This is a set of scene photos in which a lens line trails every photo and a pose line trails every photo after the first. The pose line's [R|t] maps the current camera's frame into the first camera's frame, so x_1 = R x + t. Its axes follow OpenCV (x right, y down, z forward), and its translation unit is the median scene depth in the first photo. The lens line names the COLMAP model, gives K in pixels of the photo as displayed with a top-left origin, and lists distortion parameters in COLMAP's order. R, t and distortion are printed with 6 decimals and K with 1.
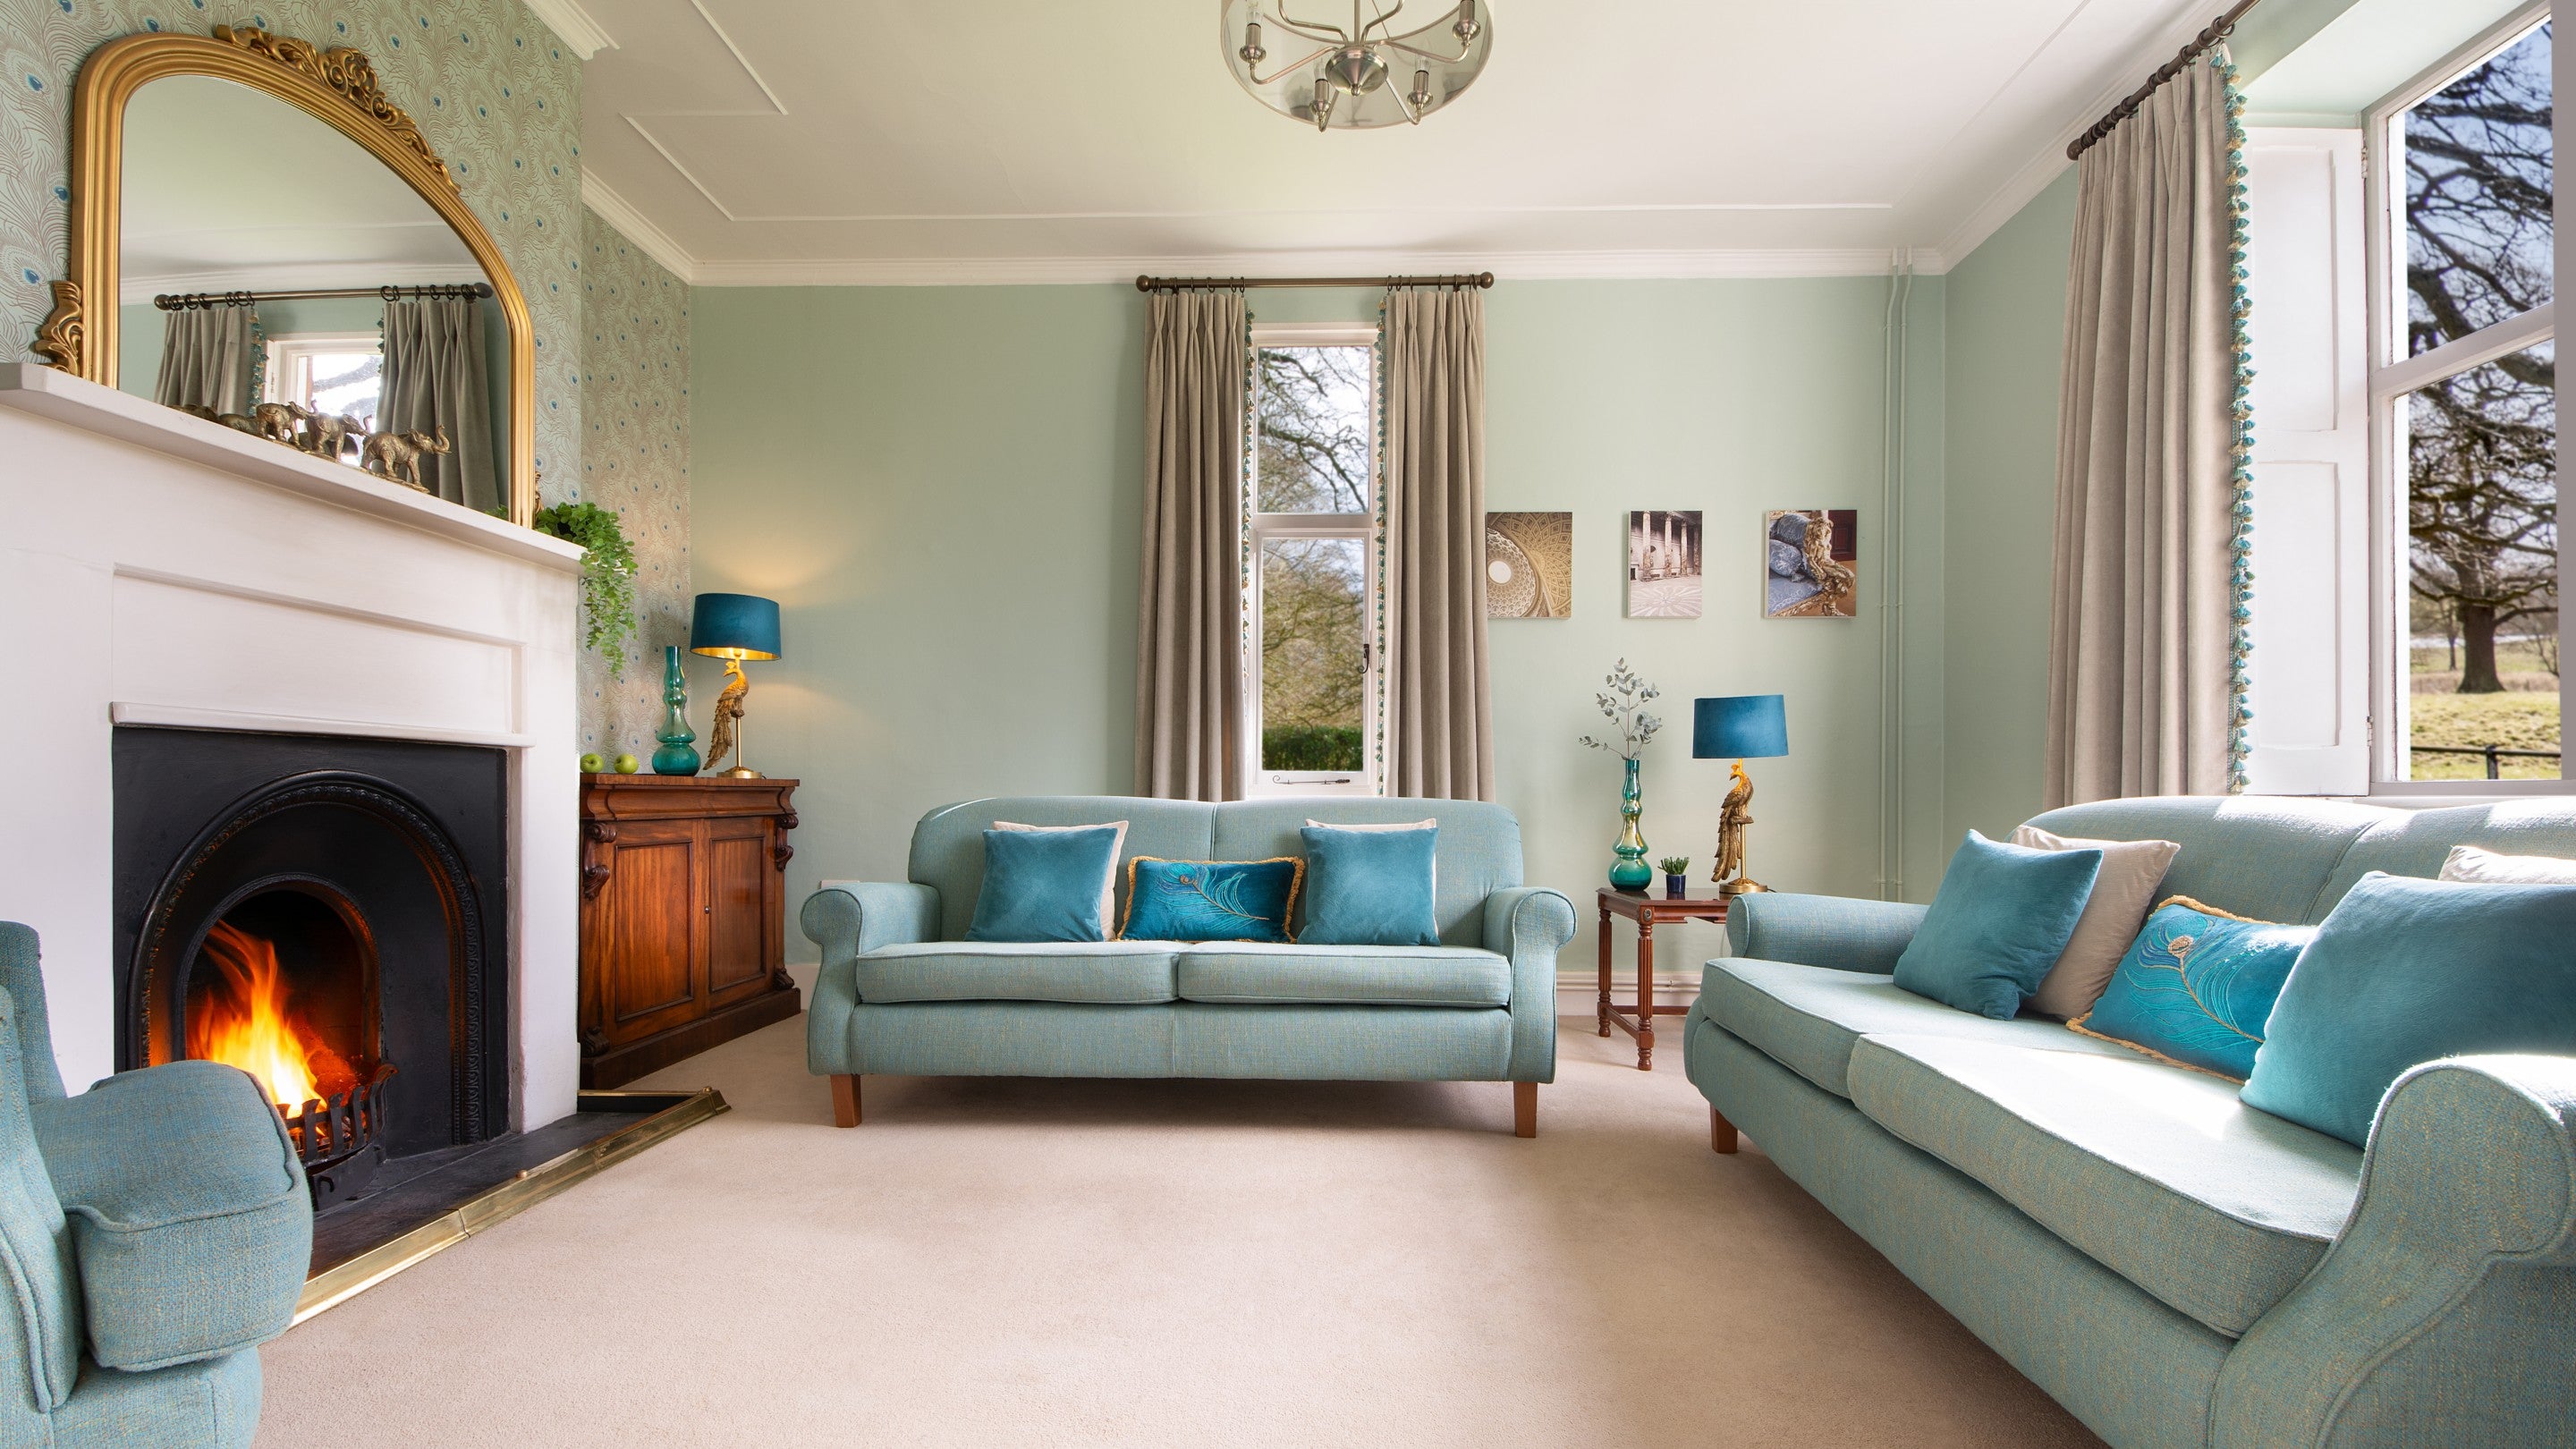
lens RADIAL K [[1153.4, 0, 1289.1], [0, 1153.4, 787.9], [0, 0, 1]] dist [-0.000556, -0.000139]
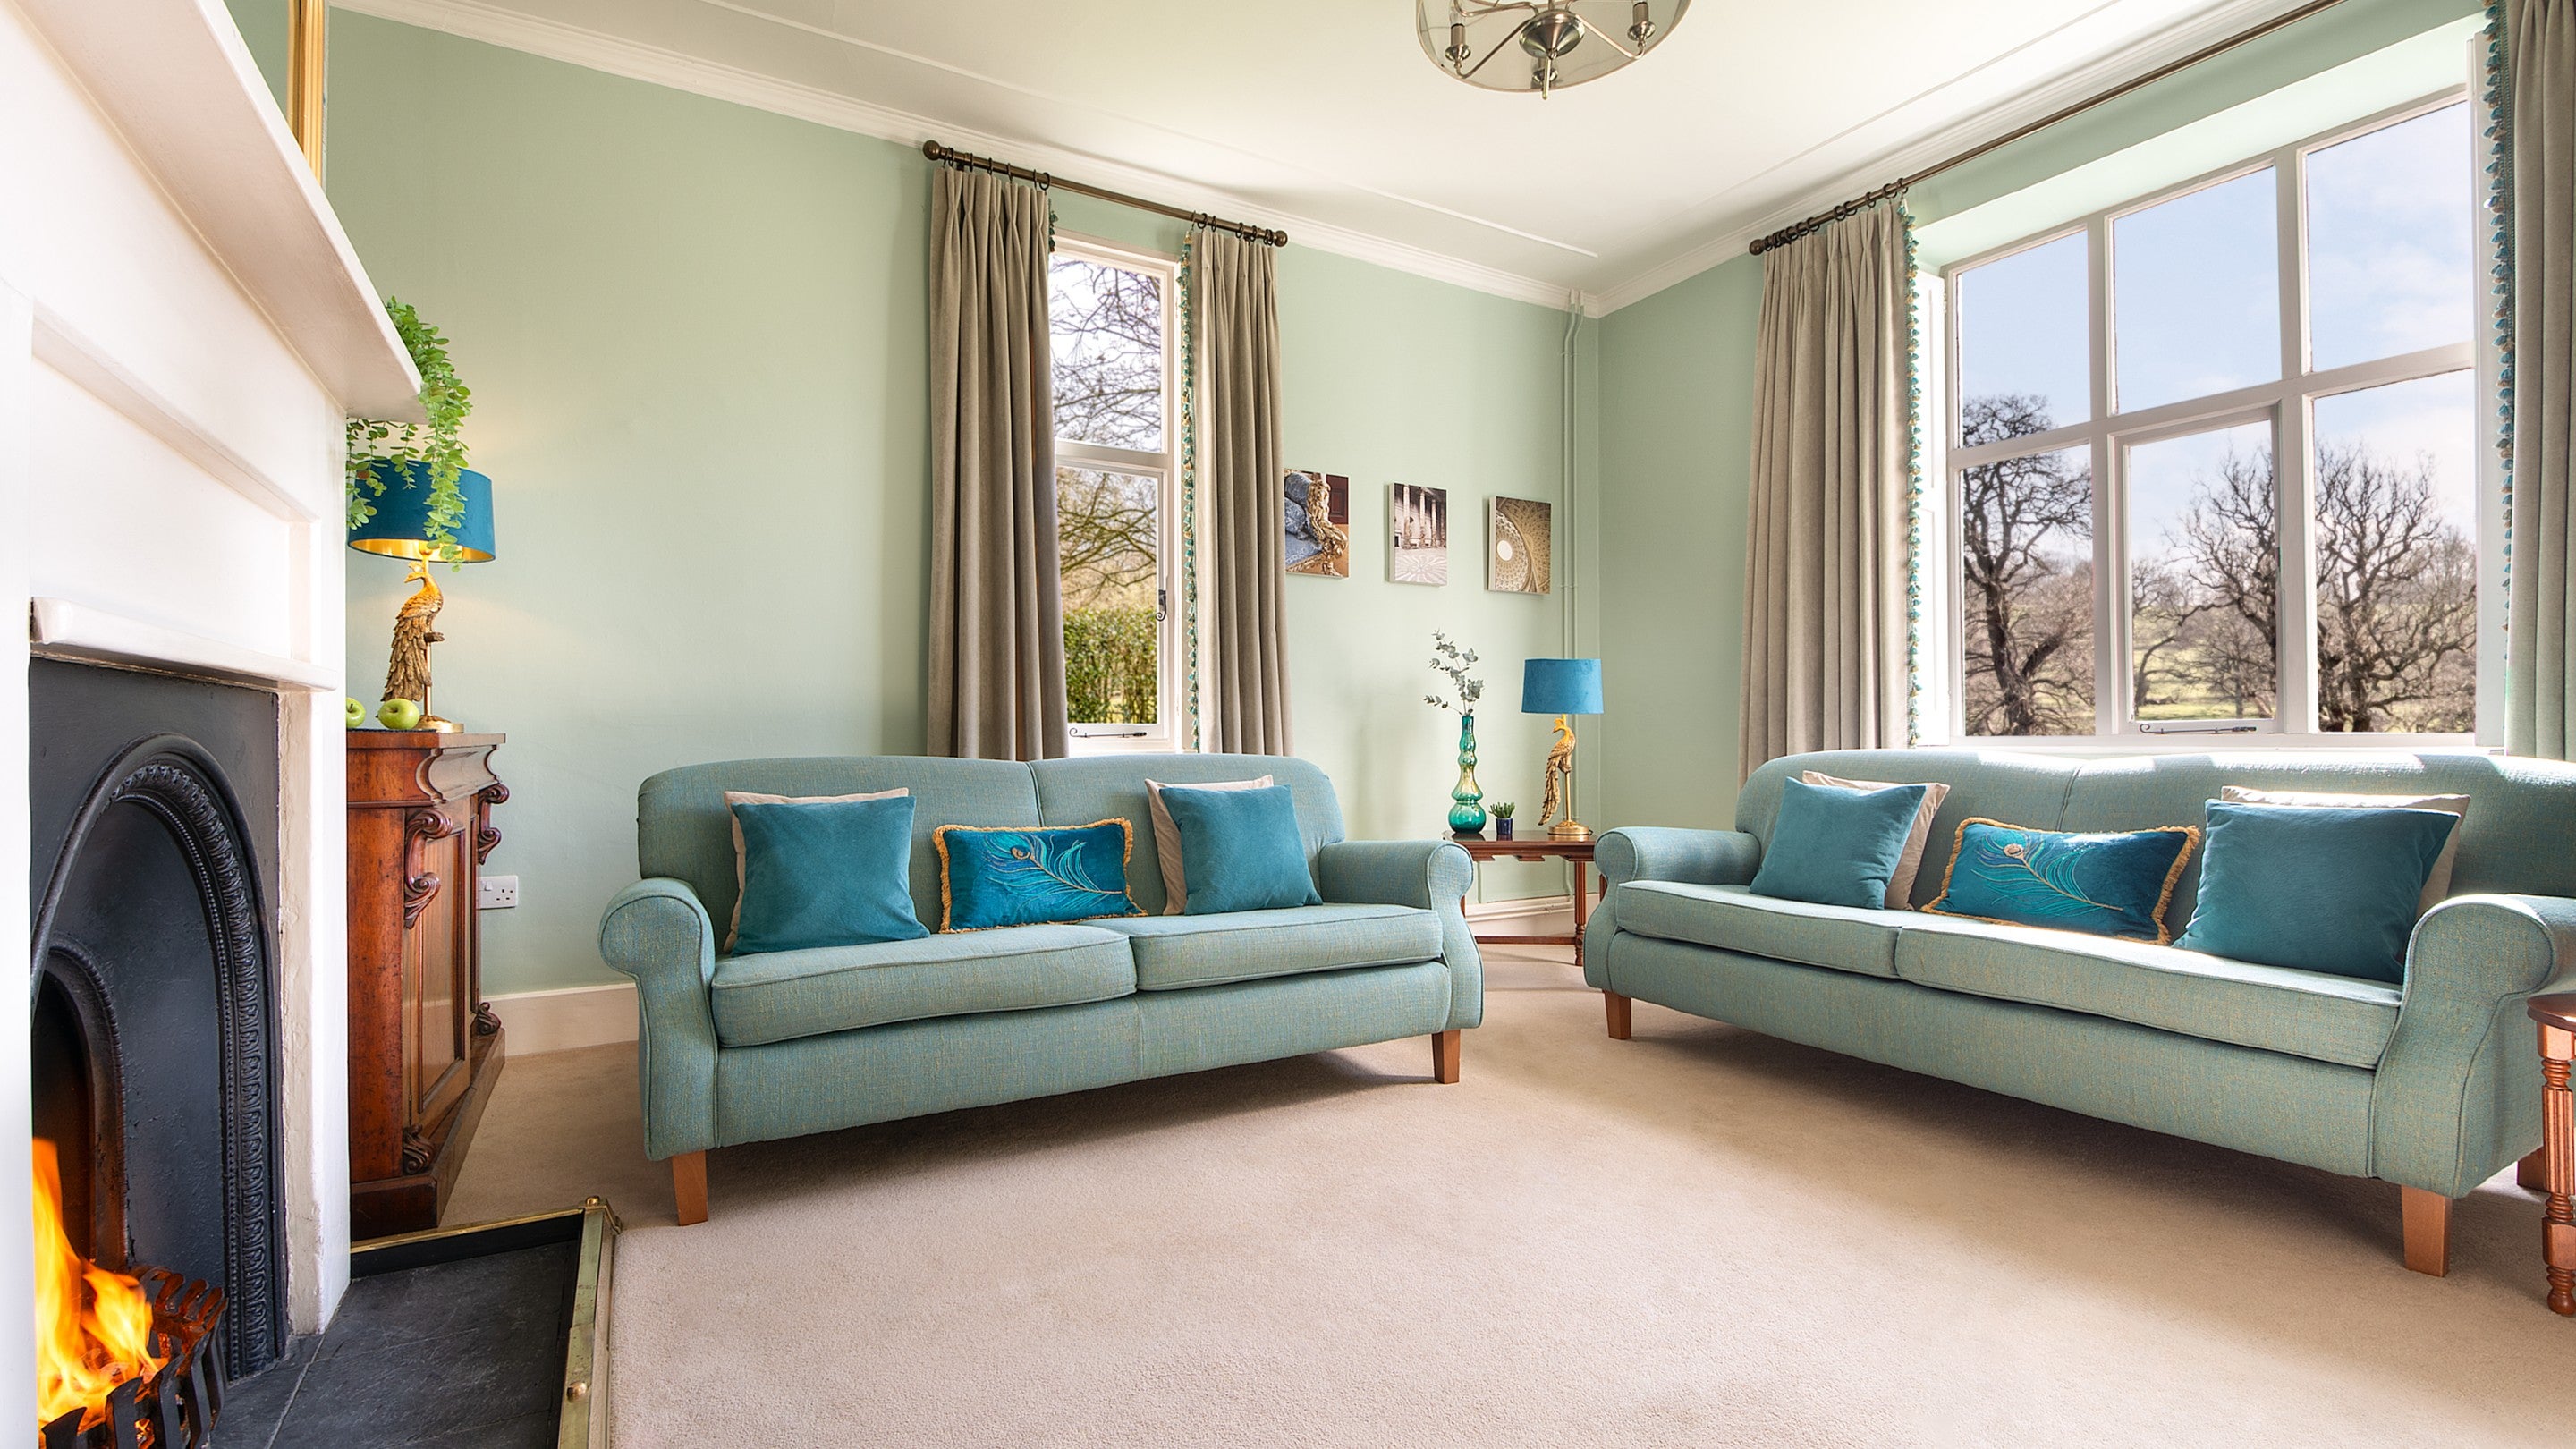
lens RADIAL K [[1141.8, 0, 1288.0], [0, 1141.8, 724.5], [0, 0, 1]] dist [-0.003457, -0.000199]
pose [[0.842501, -0.000600, 0.538694, -0.364264], [0.004507, 0.999972, -0.005934, -0.008311], [-0.538676, 0.007427, 0.842481, 0.157058]]
